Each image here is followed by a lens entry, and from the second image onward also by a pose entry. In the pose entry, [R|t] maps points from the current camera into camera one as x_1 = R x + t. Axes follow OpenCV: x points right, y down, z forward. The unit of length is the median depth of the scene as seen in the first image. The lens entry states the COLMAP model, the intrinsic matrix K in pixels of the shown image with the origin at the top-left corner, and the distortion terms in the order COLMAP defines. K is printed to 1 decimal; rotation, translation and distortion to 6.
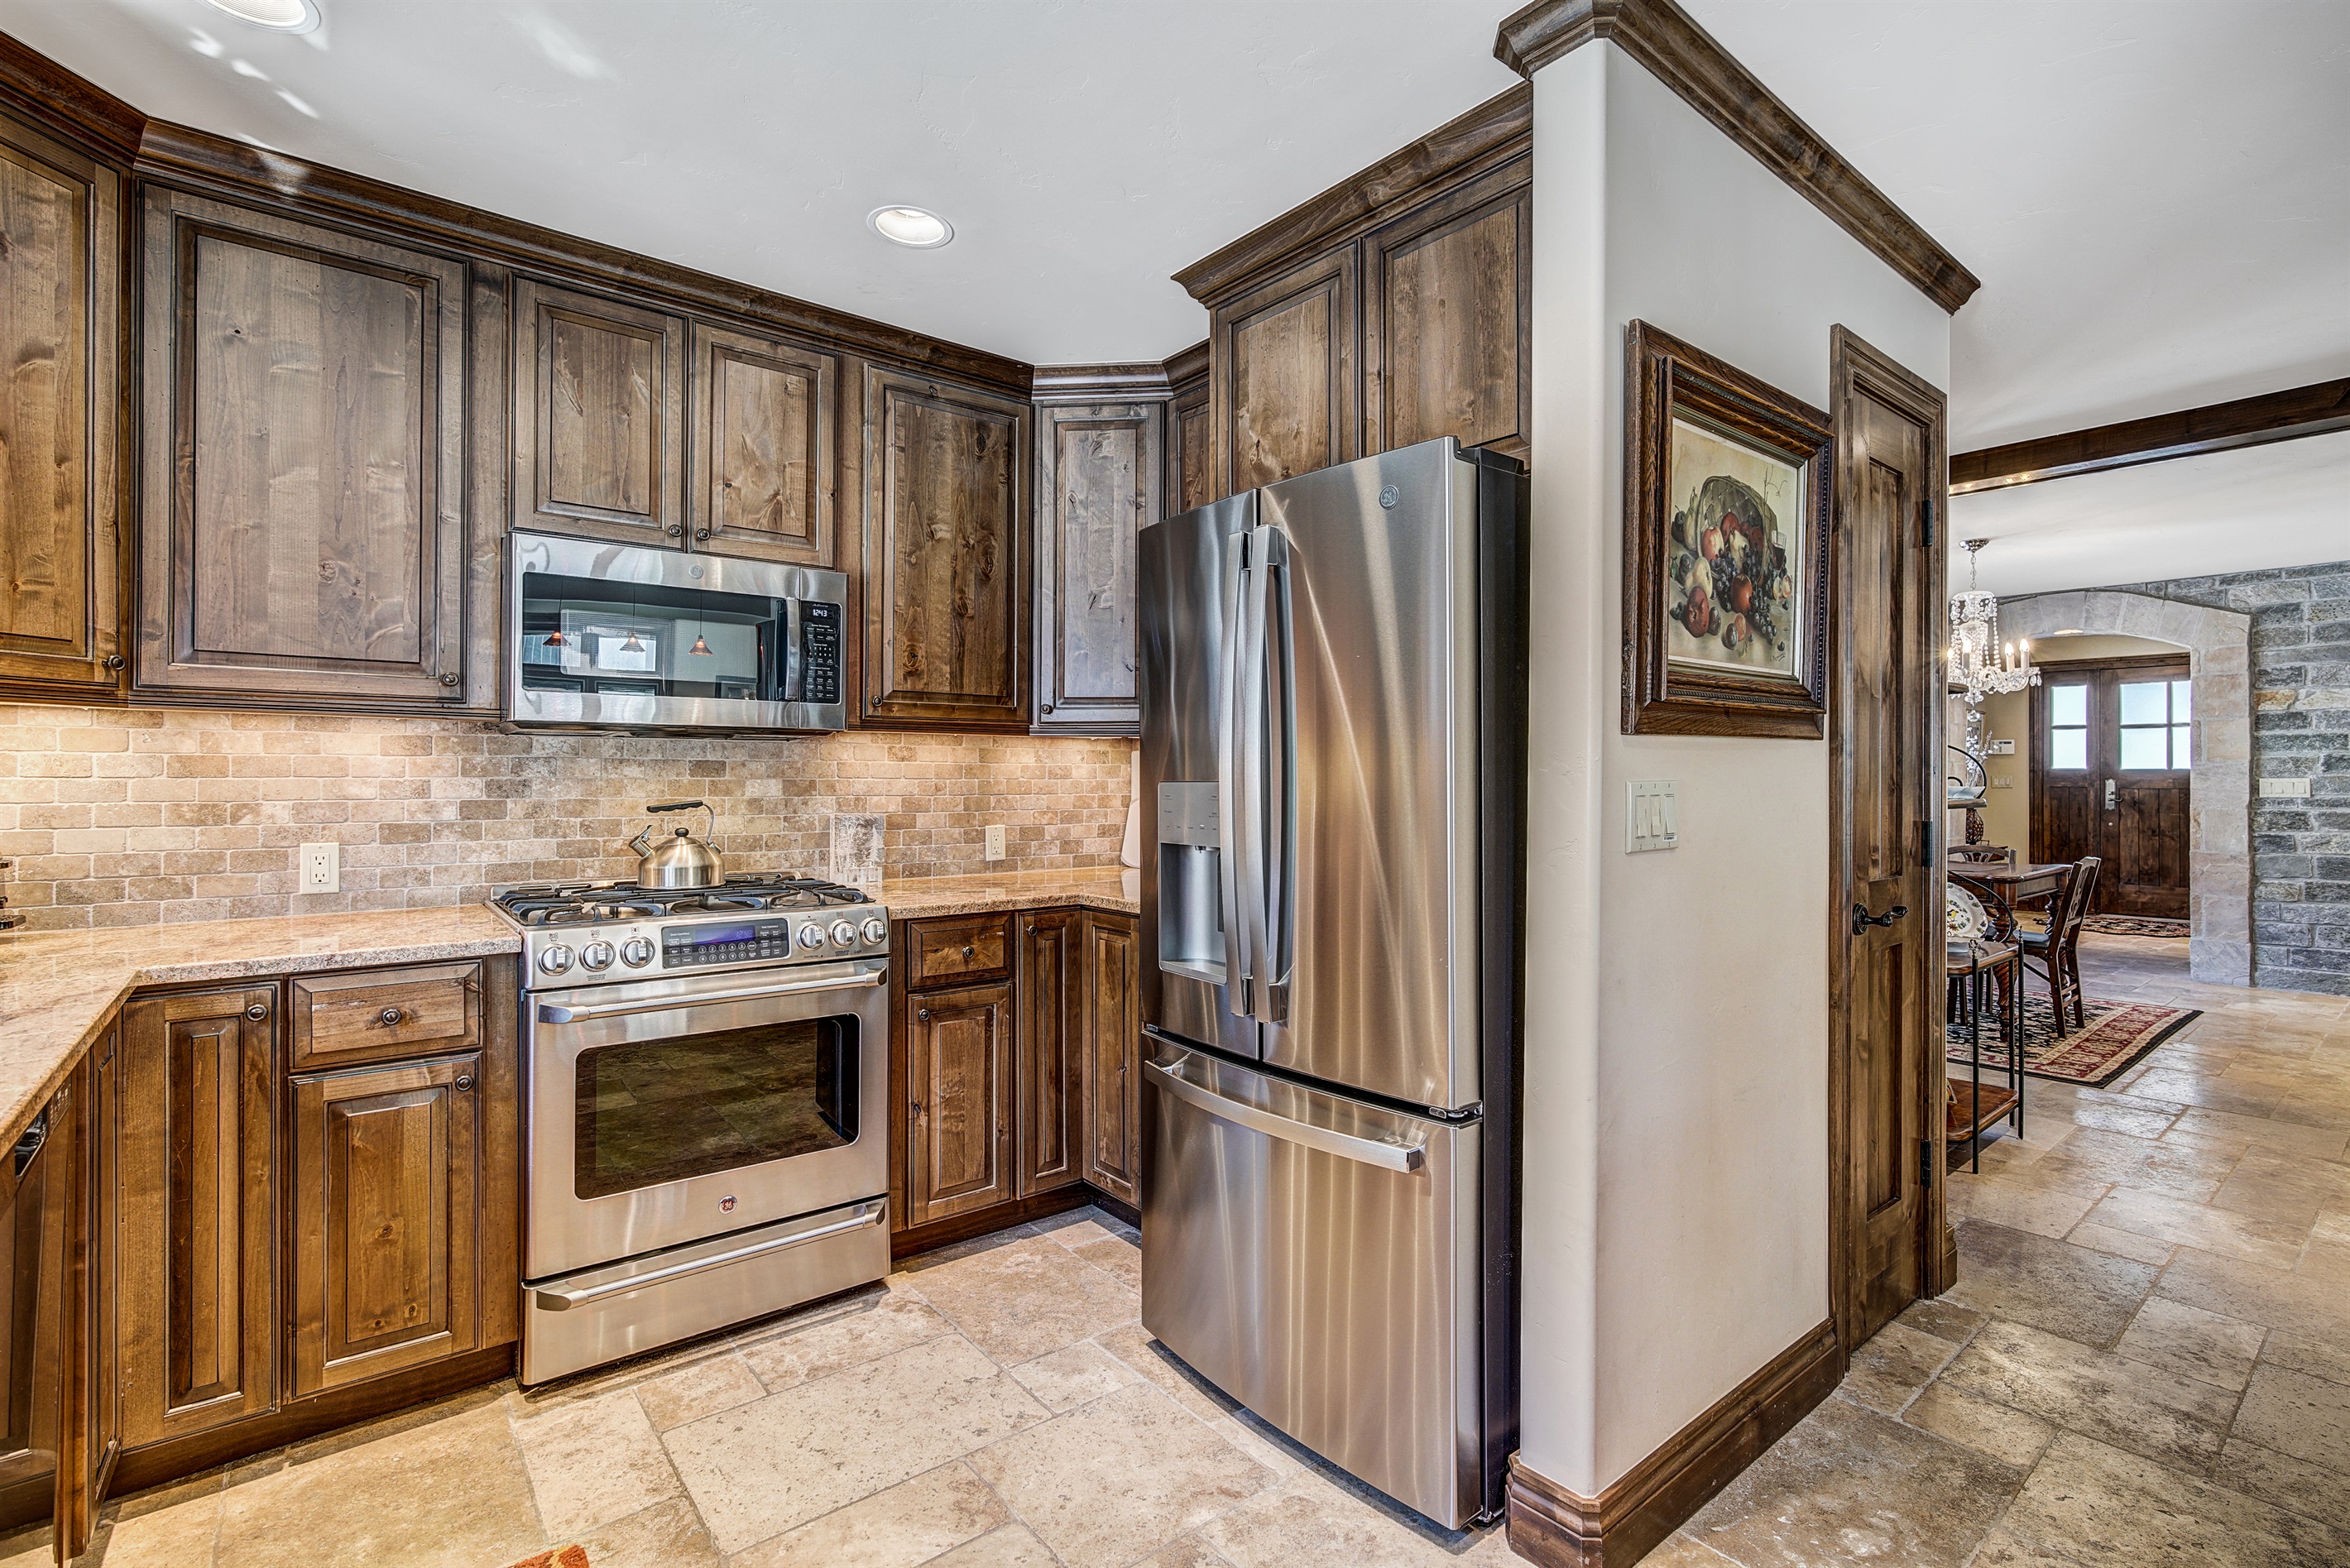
lens RADIAL K [[1081.5, 0, 1179.1], [0, 1081.5, 784.8], [0, 0, 1]] dist [0.001014, 0.000442]
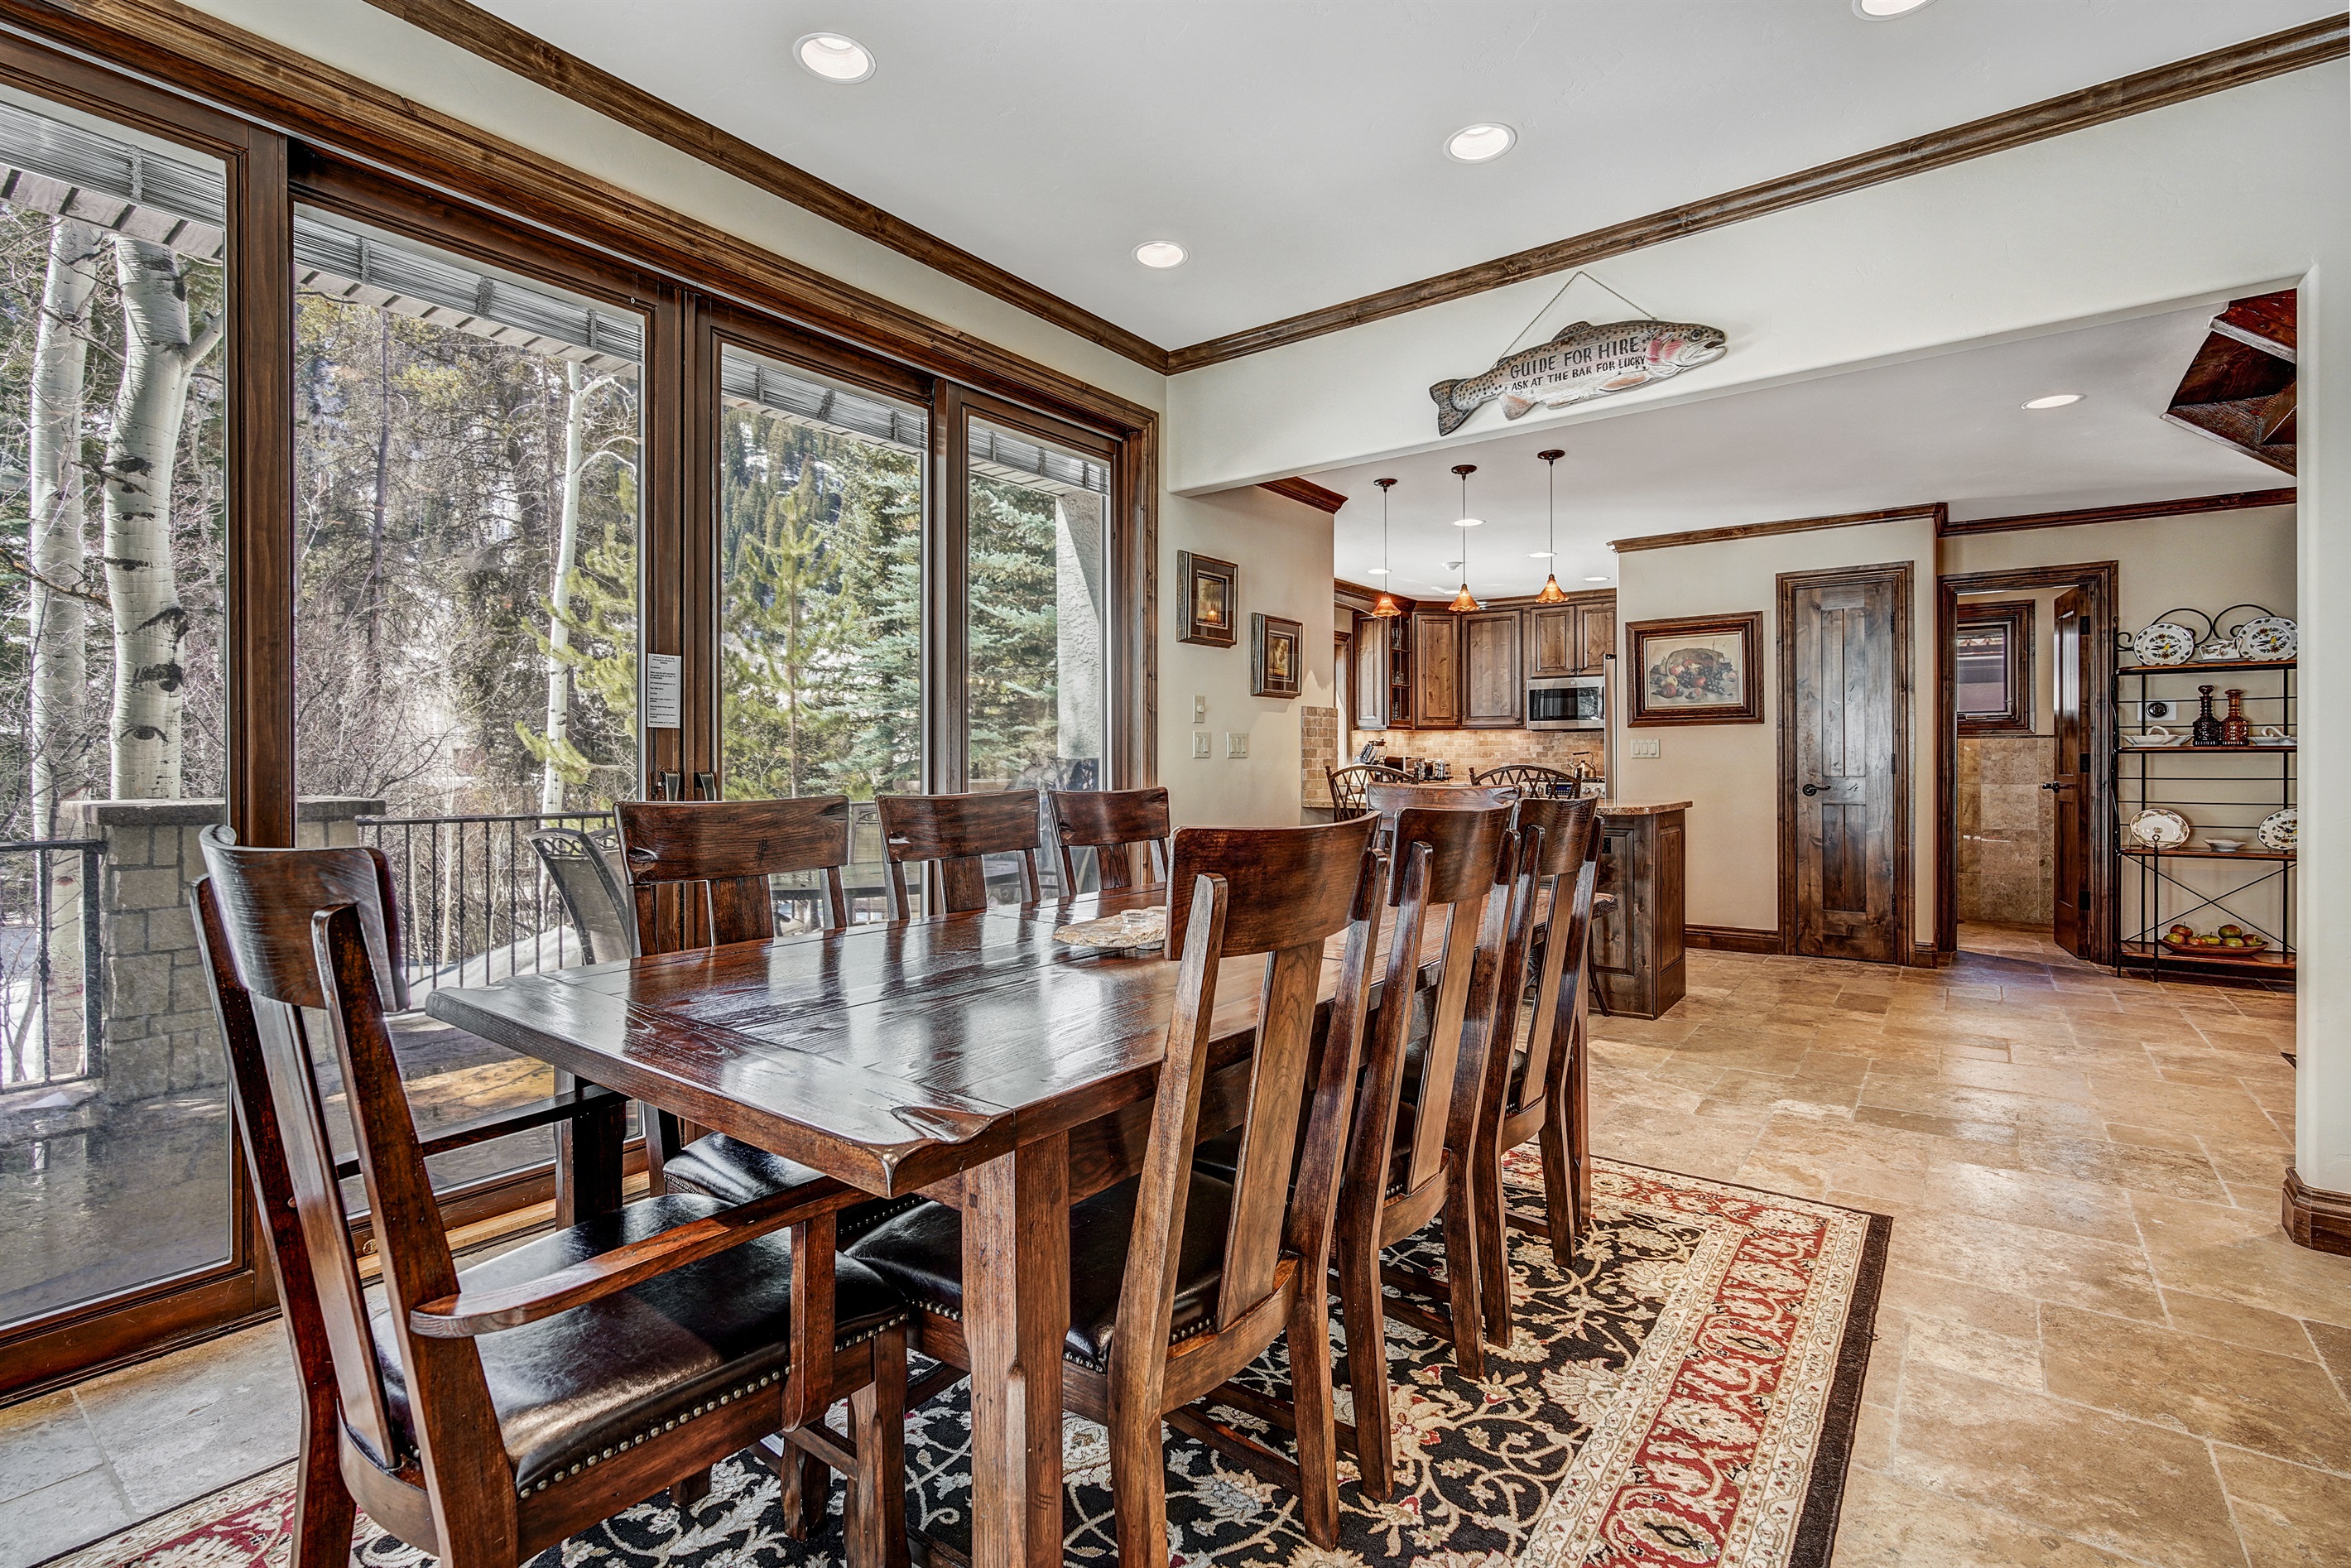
lens RADIAL K [[1082.0, 0, 1181.0], [0, 1082.0, 769.6], [0, 0, 1]] dist [0.001014, 0.000442]
pose [[0.241224, 0.003410, -0.970463, 2.803950], [0.004772, 0.999978, 0.004700, 0.058140], [0.970458, -0.005765, 0.241202, -1.103454]]
